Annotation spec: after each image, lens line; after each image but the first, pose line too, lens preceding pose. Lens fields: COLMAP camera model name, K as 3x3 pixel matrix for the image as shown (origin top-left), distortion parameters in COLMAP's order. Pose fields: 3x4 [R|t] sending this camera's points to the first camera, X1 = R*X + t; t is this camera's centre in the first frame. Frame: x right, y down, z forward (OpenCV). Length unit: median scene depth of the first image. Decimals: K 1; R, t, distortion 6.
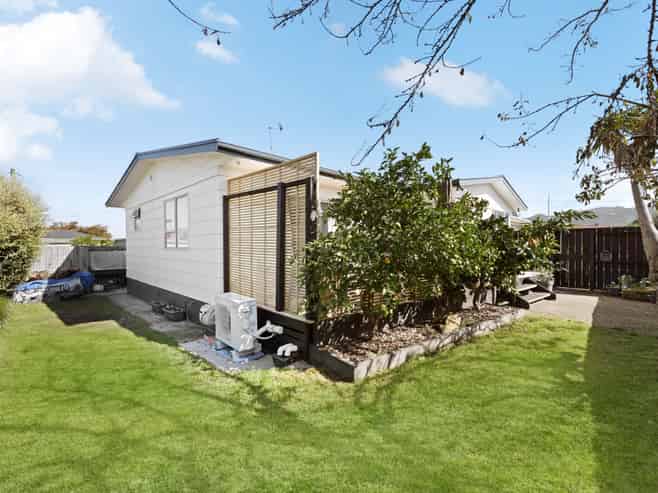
lens RADIAL K [[299.5, 0, 327.5], [0, 299.5, 245.8], [0, 0, 1]] dist [-0.005440, -0.000145]
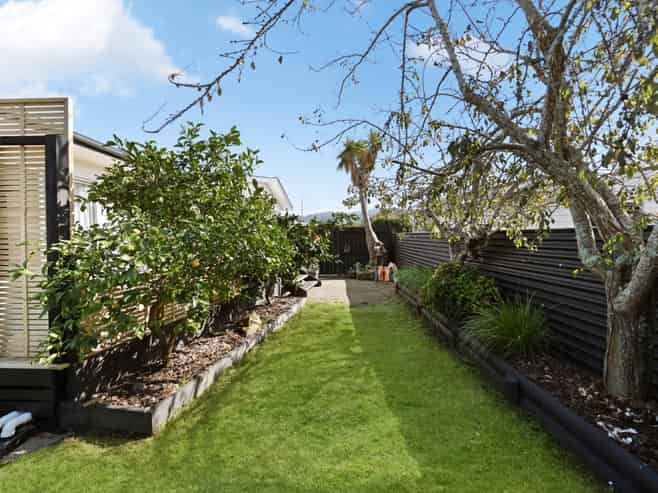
lens RADIAL K [[299.5, 0, 328.1], [0, 299.5, 243.4], [0, 0, 1]] dist [-0.005440, -0.000145]
pose [[0.722774, -0.012812, 0.690966, -0.079195], [0.006328, 0.999909, 0.011920, -0.008267], [-0.691056, -0.004243, 0.722789, 0.160779]]
